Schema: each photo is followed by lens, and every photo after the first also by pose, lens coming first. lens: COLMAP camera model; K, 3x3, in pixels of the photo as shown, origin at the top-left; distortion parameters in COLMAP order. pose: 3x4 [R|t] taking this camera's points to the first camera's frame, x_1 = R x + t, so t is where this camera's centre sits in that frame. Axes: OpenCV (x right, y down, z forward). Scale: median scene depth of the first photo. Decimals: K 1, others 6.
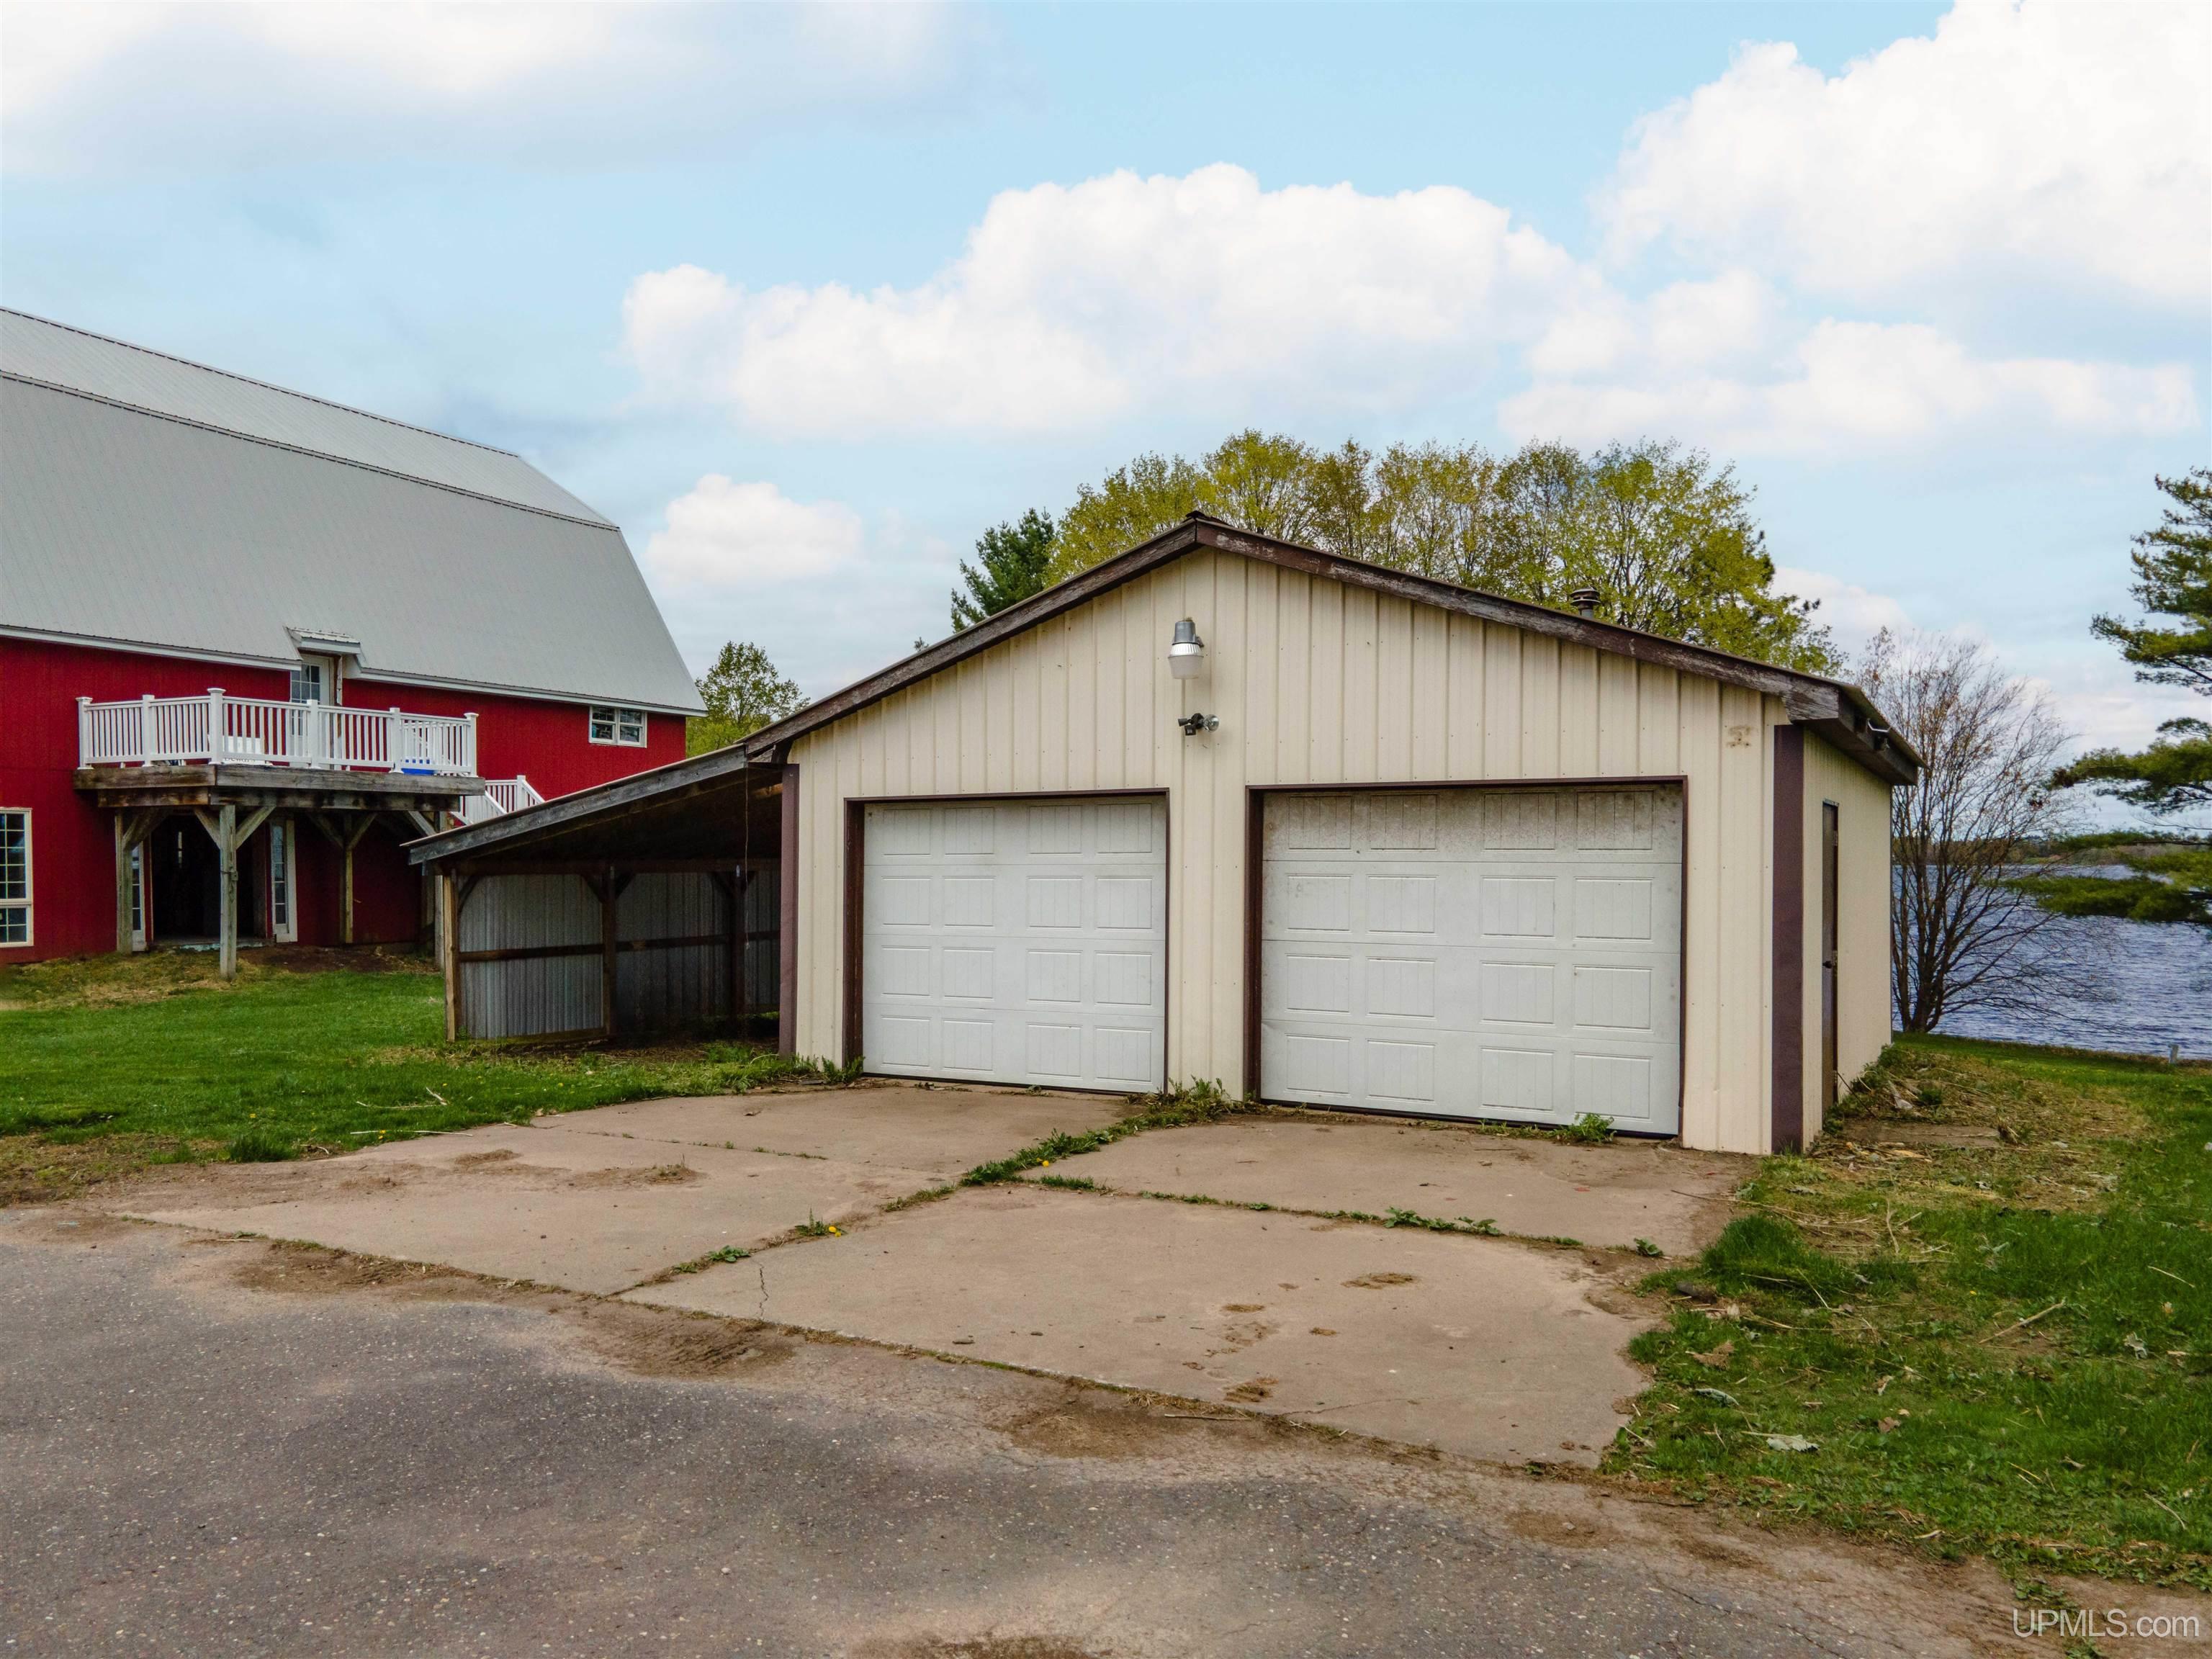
lens RADIAL K [[1679.0, 0, 1112.4], [0, 1679.0, 882.5], [0, 0, 1]] dist [0.062370, 0.008393]
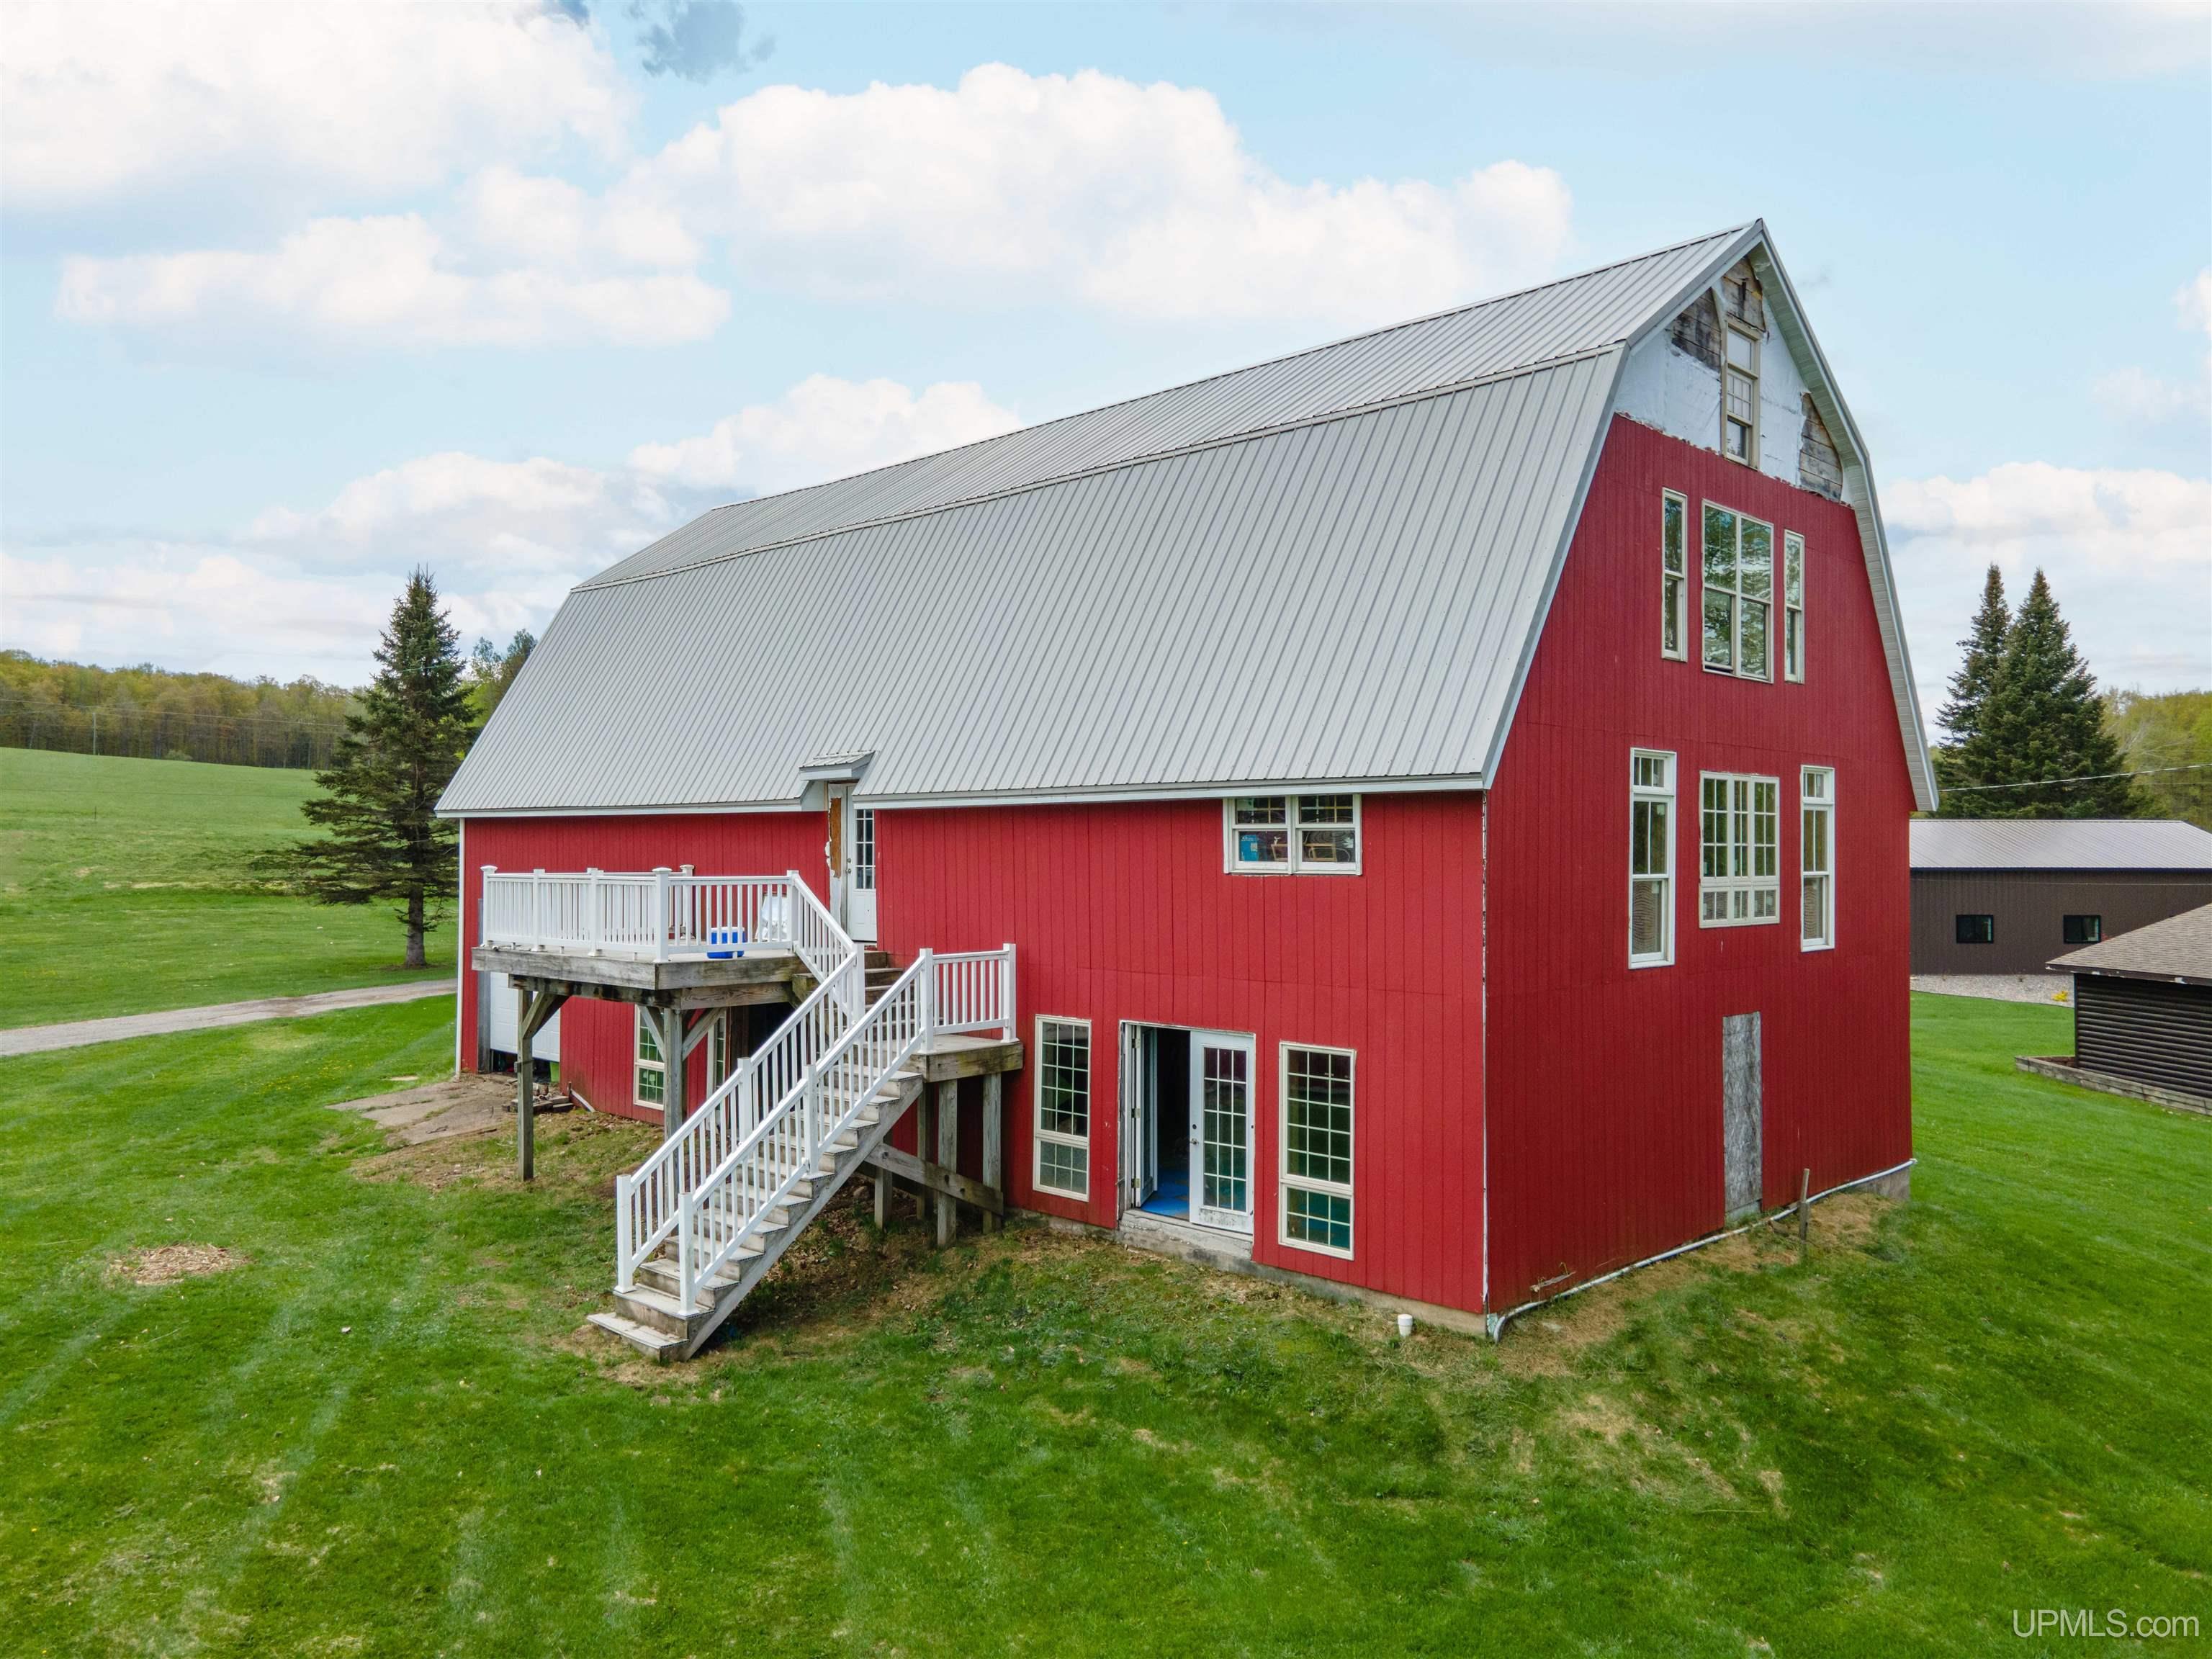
lens RADIAL K [[1623.3, 0, 1108.4], [0, 1623.3, 841.7], [0, 0, 1]] dist [0.054591, 0.004989]
pose [[-0.303798, -0.013264, -0.952644, 0.194769], [-0.020943, 0.999754, -0.007241, -0.114677], [0.952506, 0.017751, -0.304001, 1.446268]]
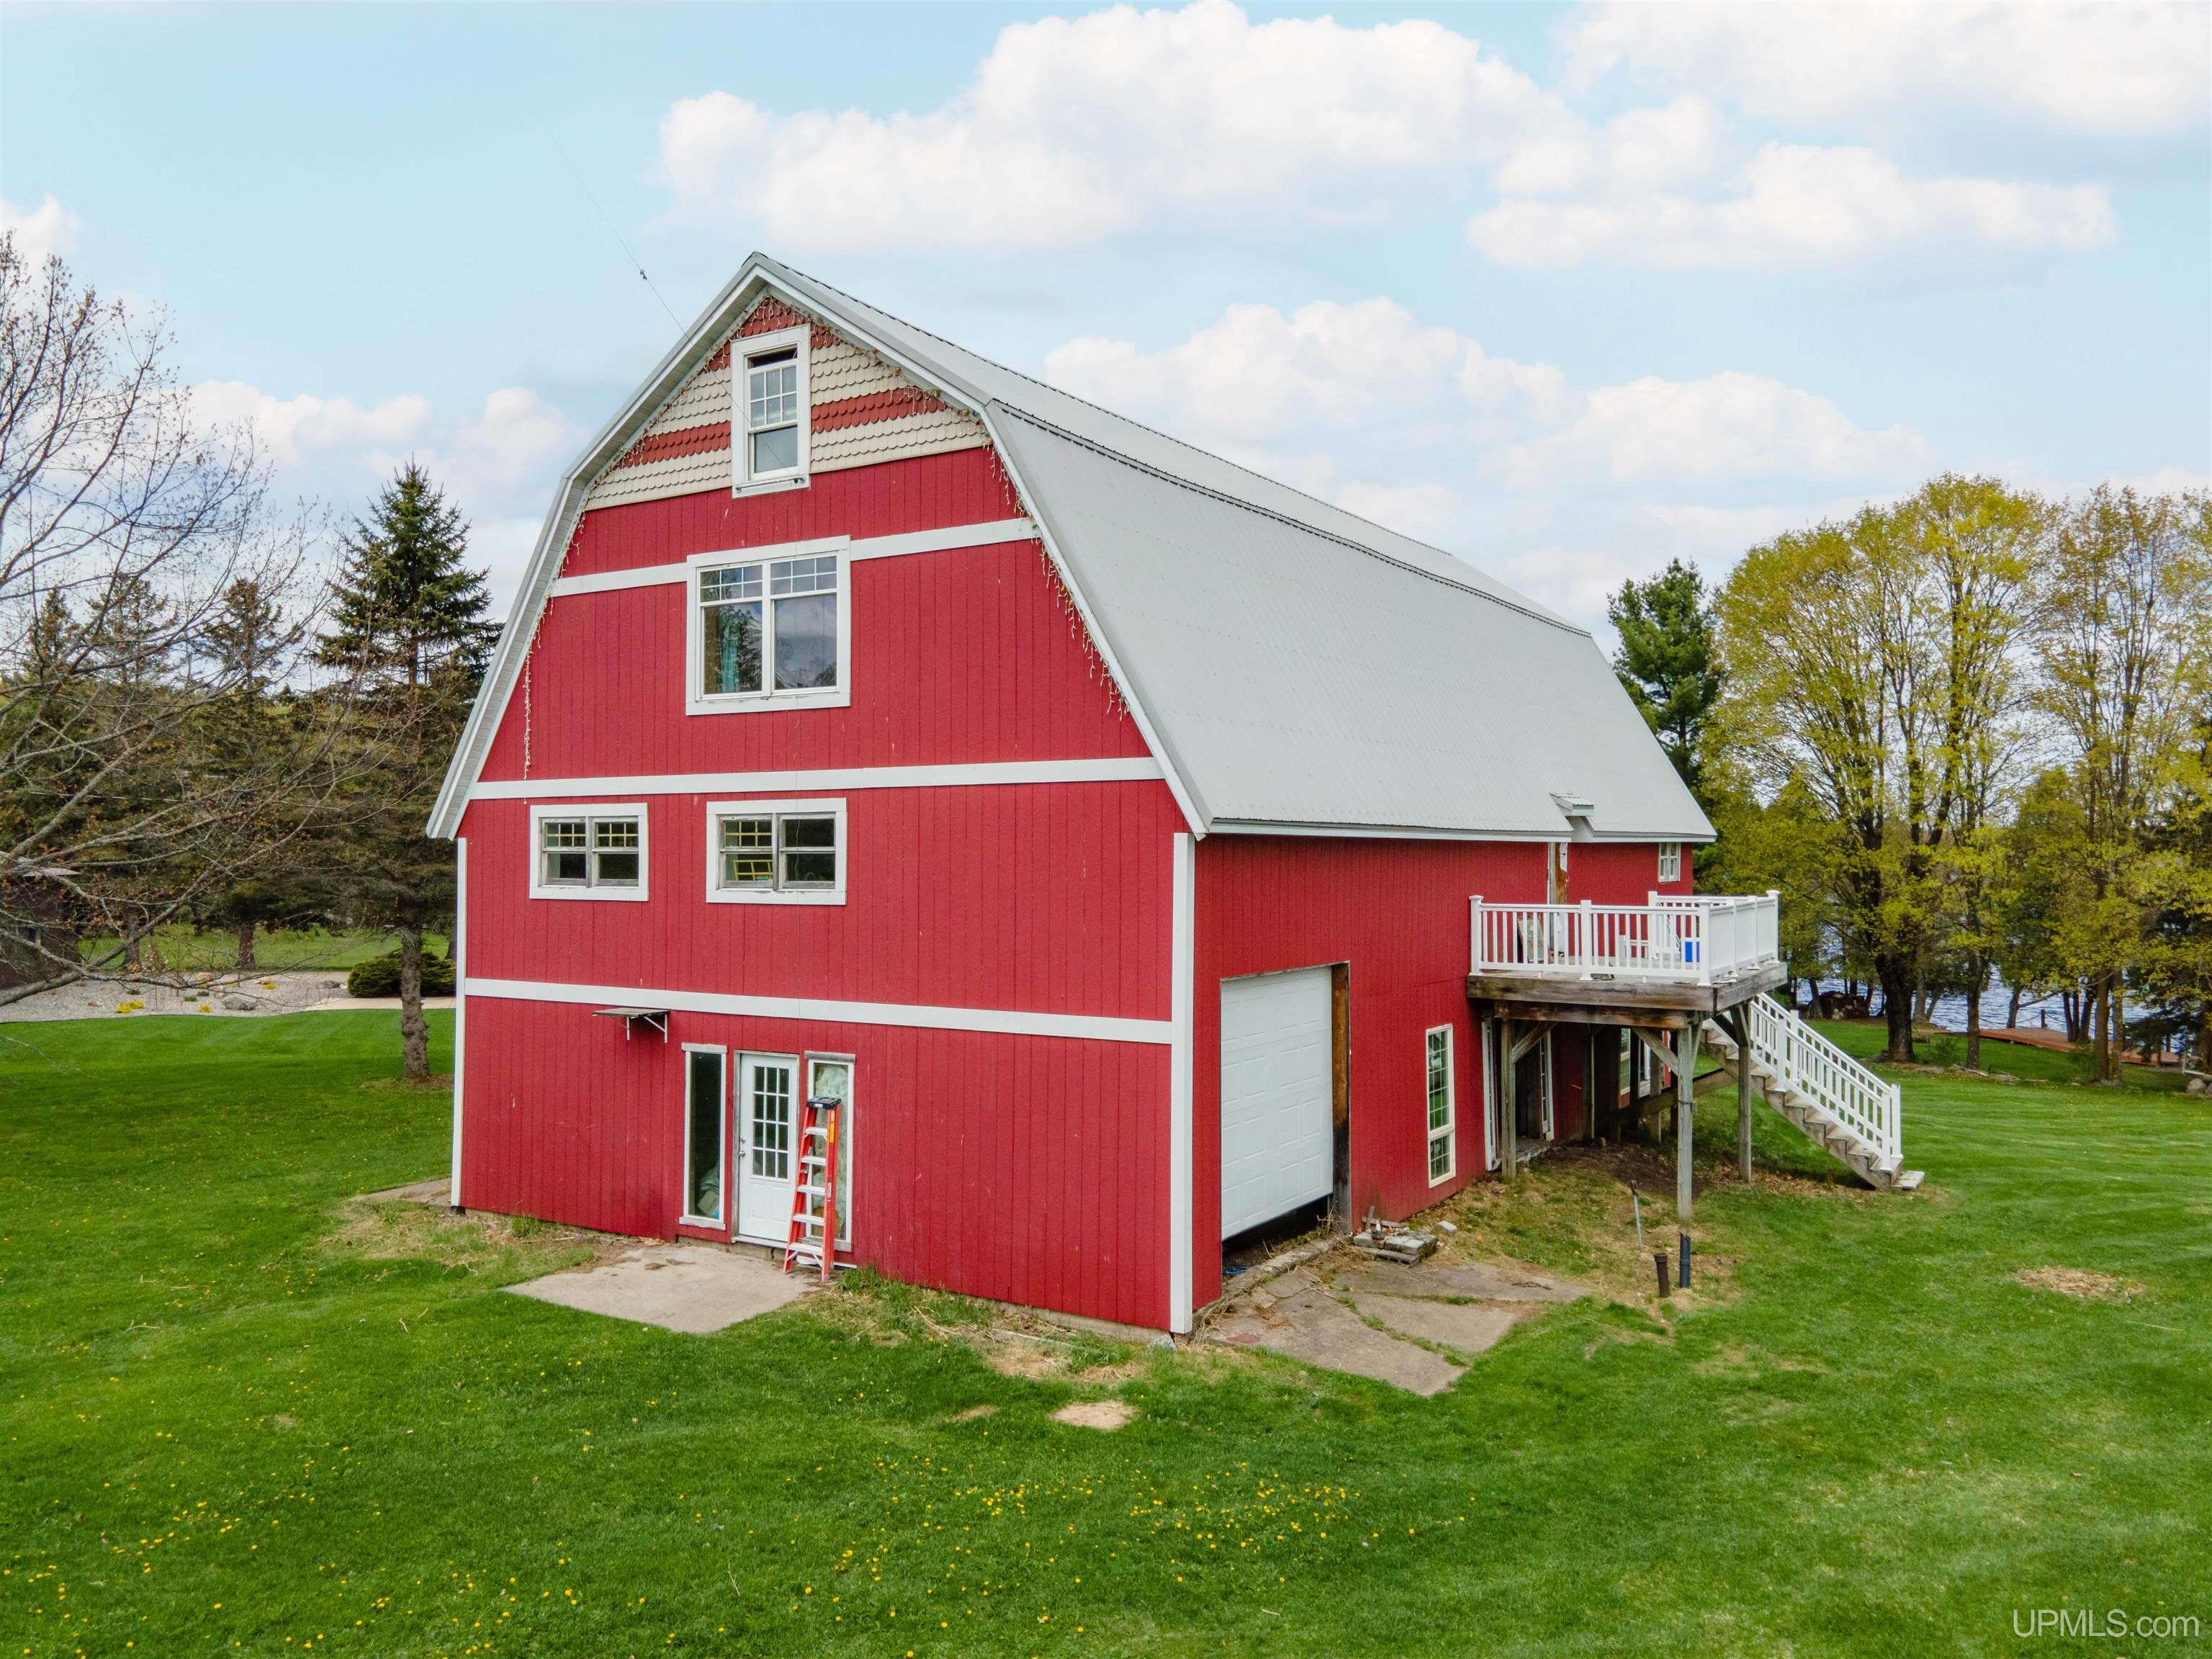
lens RADIAL K [[1652.9, 0, 1086.9], [0, 1652.9, 815.1], [0, 0, 1]] dist [0.056584, -0.010098]
pose [[0.995957, -0.005208, -0.089683, -0.698714], [0.002555, 0.999556, -0.029677, -0.120751], [0.089798, 0.029327, 0.995528, 0.106318]]
